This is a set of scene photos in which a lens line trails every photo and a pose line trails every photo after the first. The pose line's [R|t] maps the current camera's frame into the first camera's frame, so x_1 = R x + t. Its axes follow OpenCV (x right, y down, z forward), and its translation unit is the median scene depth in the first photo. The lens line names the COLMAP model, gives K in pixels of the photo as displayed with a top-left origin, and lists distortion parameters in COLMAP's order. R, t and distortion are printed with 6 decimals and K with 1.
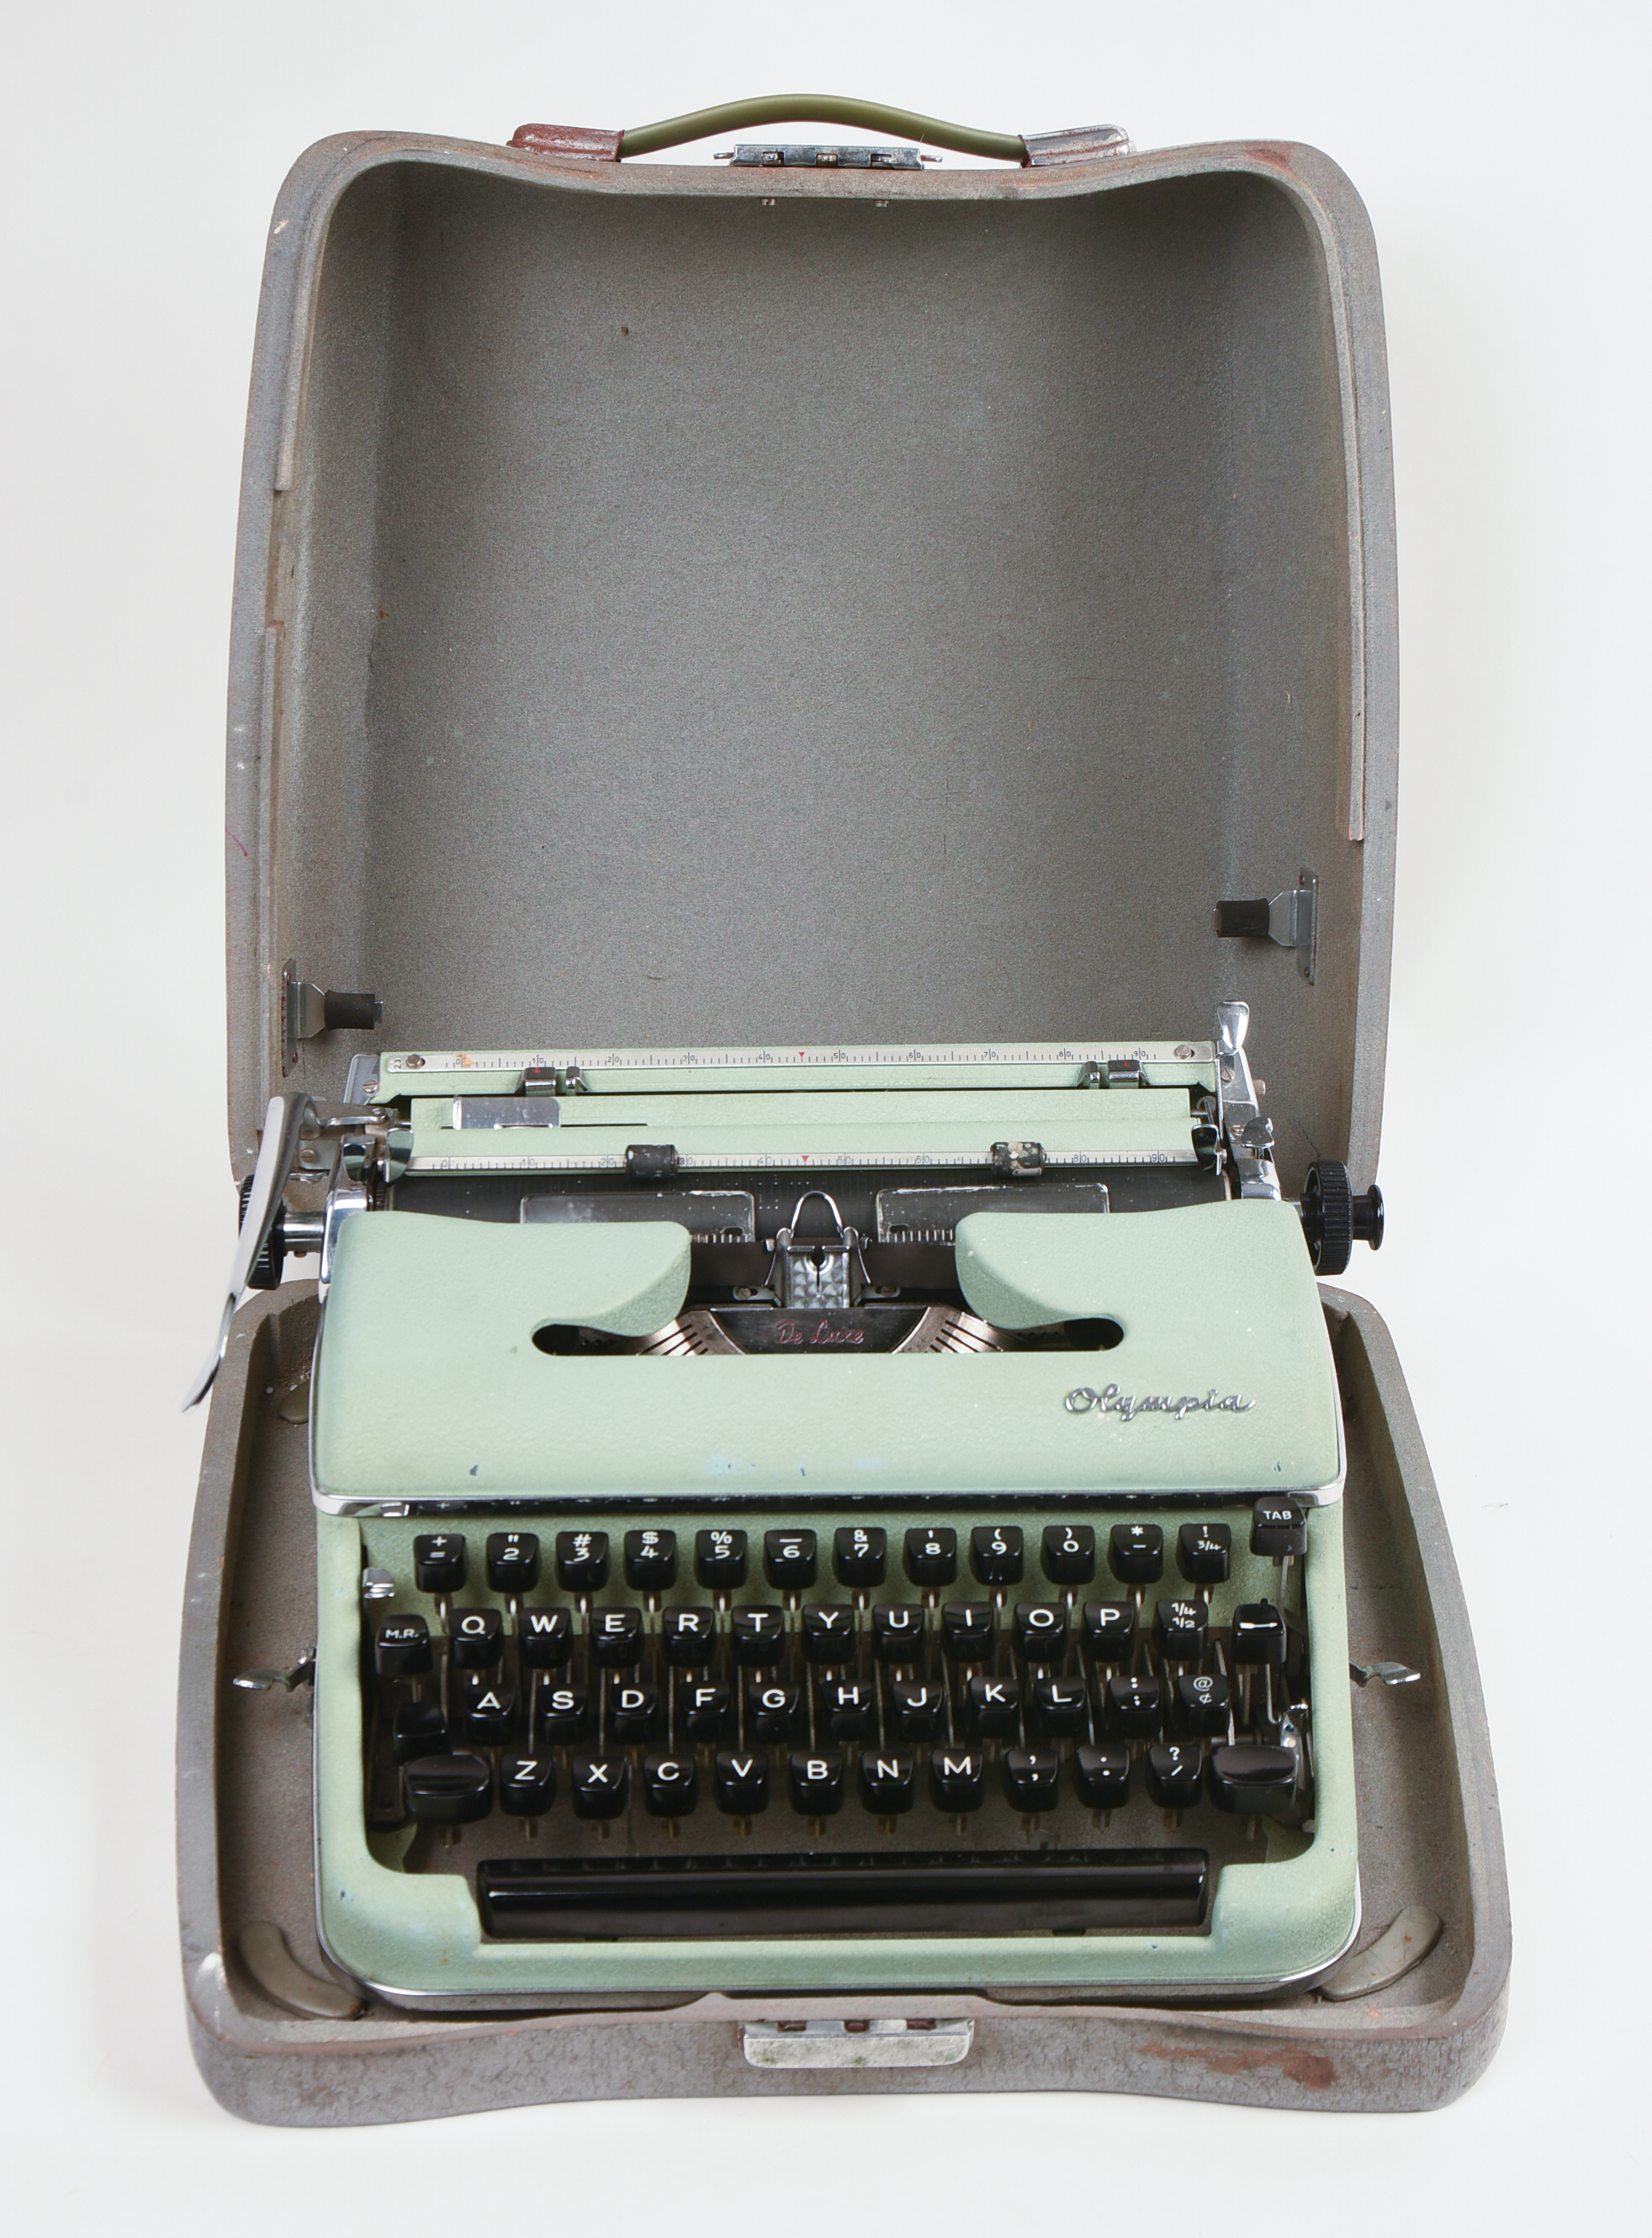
lens RADIAL K [[3628.3, 0, 831.7], [0, 3628.3, 1123.3], [0, 0, 1]] dist [-0.087117, 0.000000]
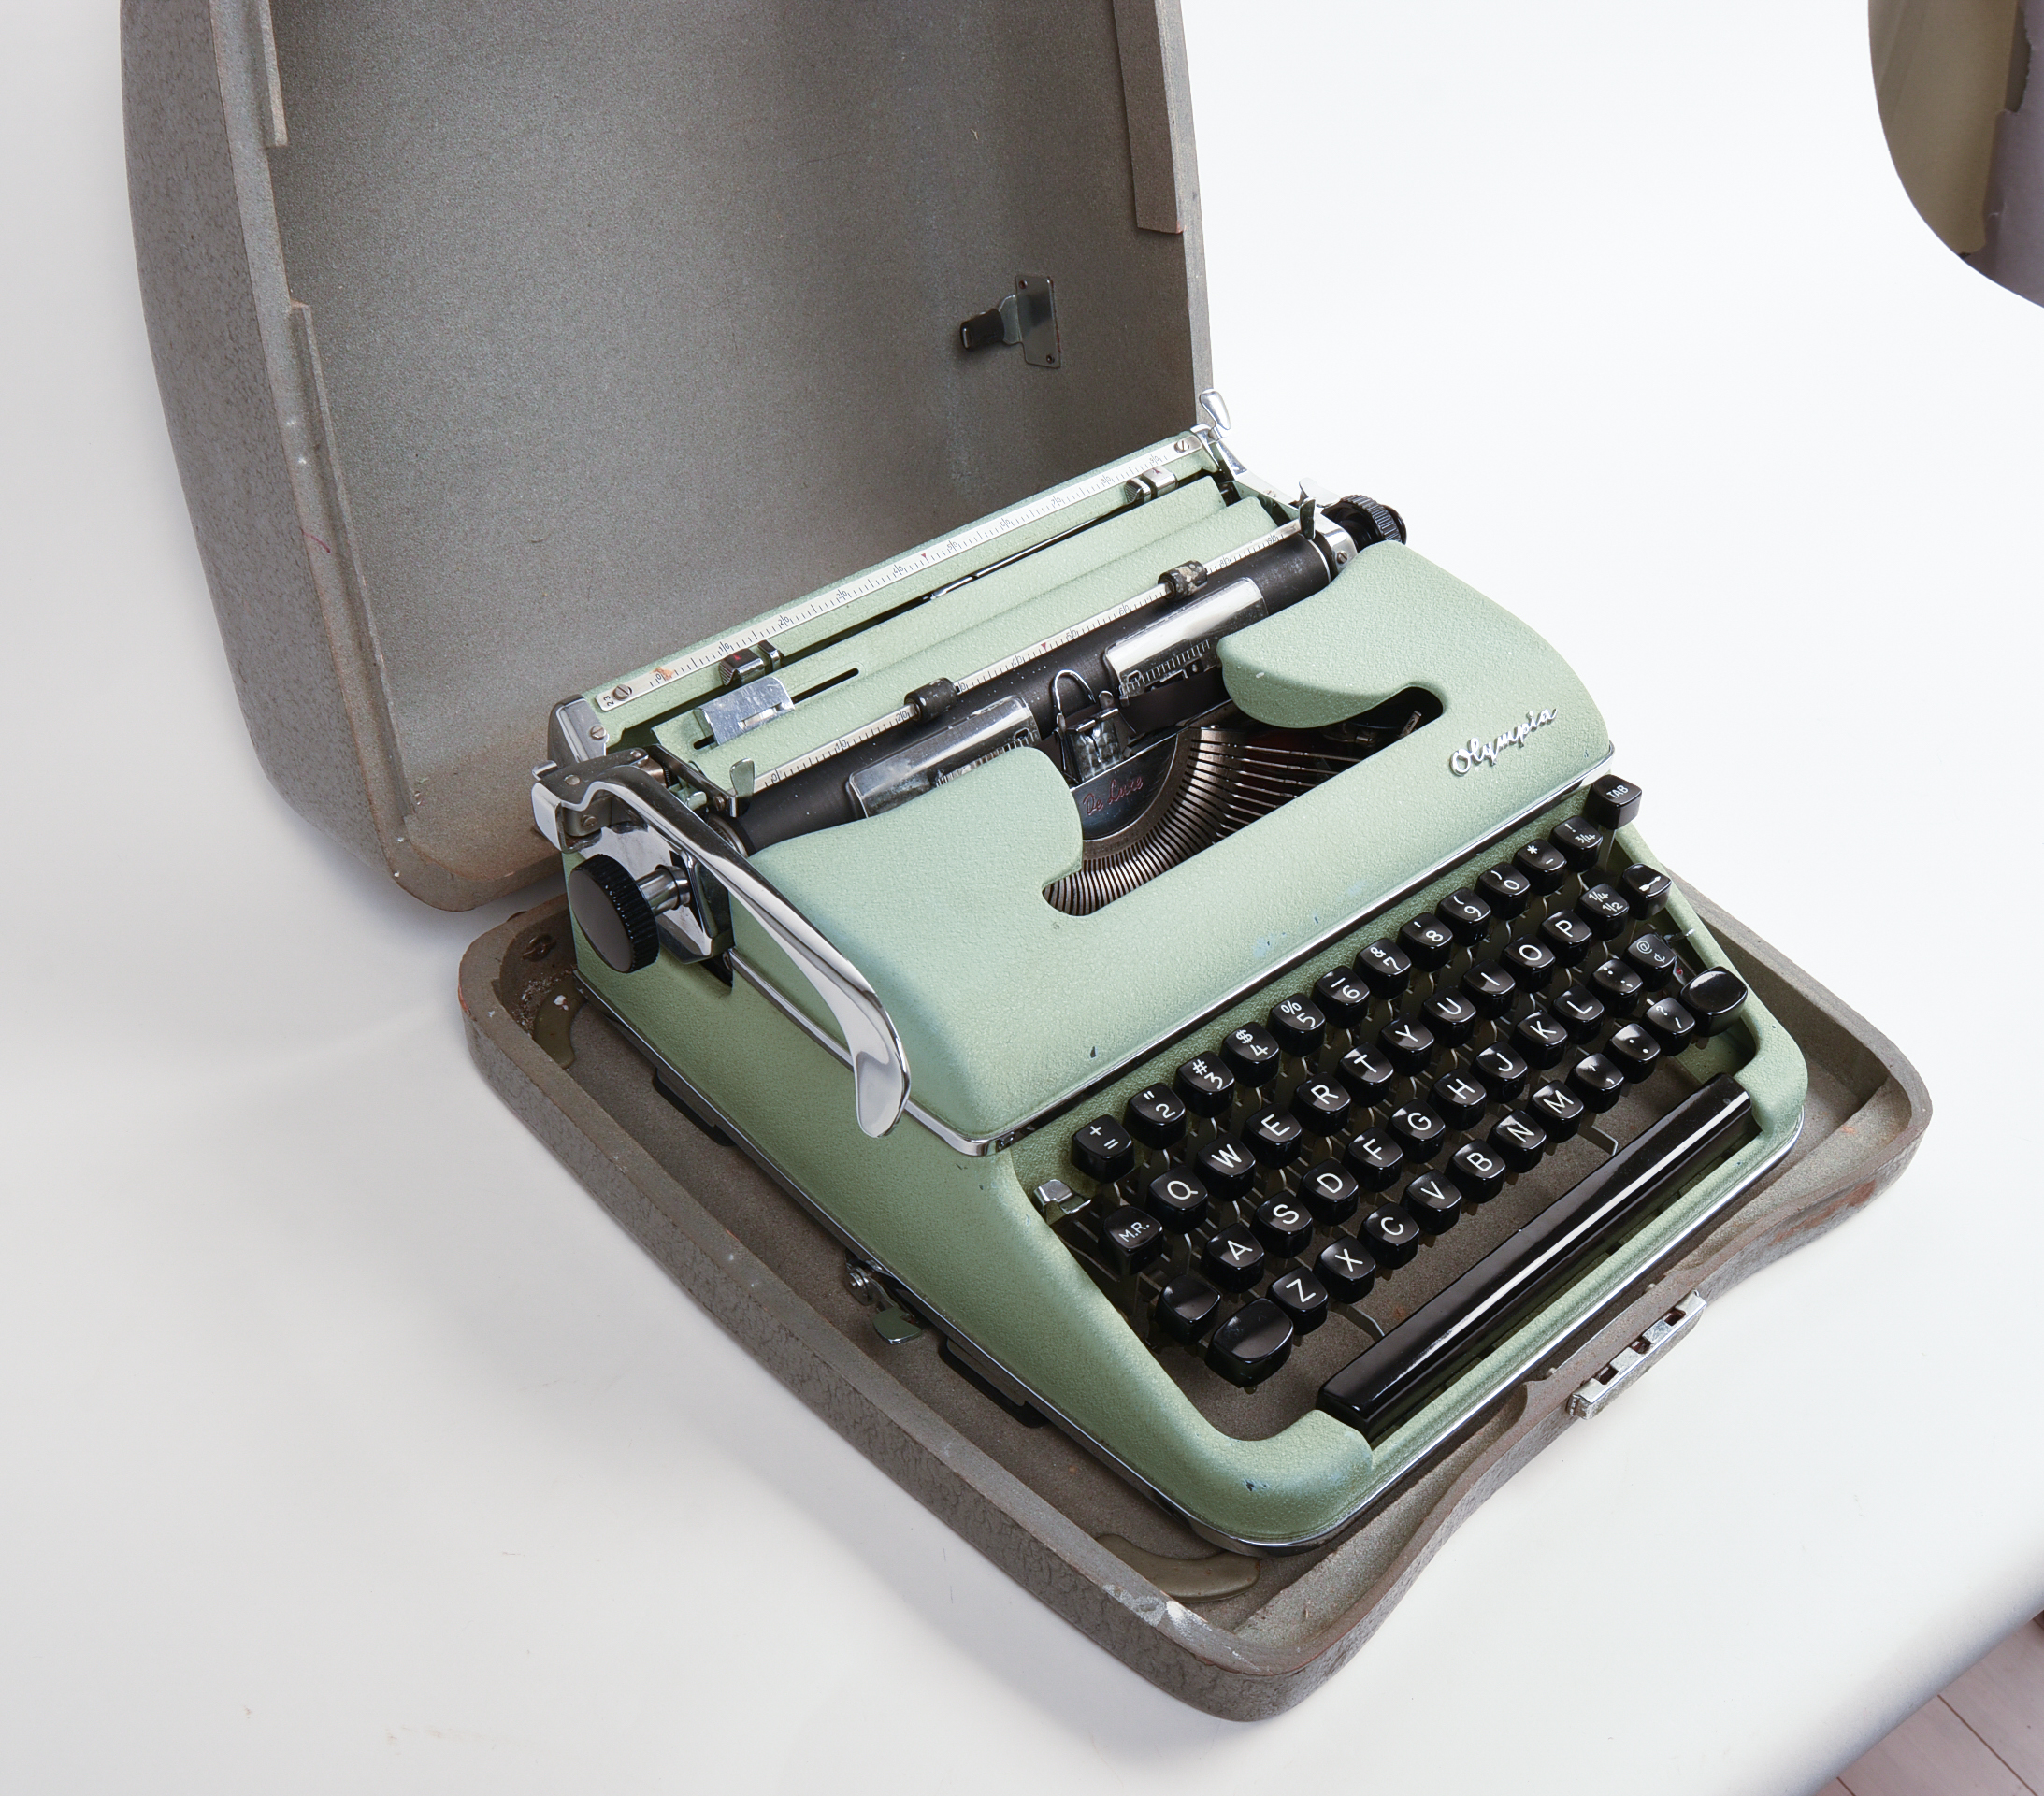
lens RADIAL K [[2138.2, 0, 952.3], [0, 2138.2, 936.6], [0, 0, 1]] dist [-0.106301, 0.000000]
pose [[0.787874, -0.410695, 0.458894, -0.366218], [0.286236, 0.903989, 0.317604, -0.125083], [-0.545274, -0.118880, 0.829785, 0.504128]]
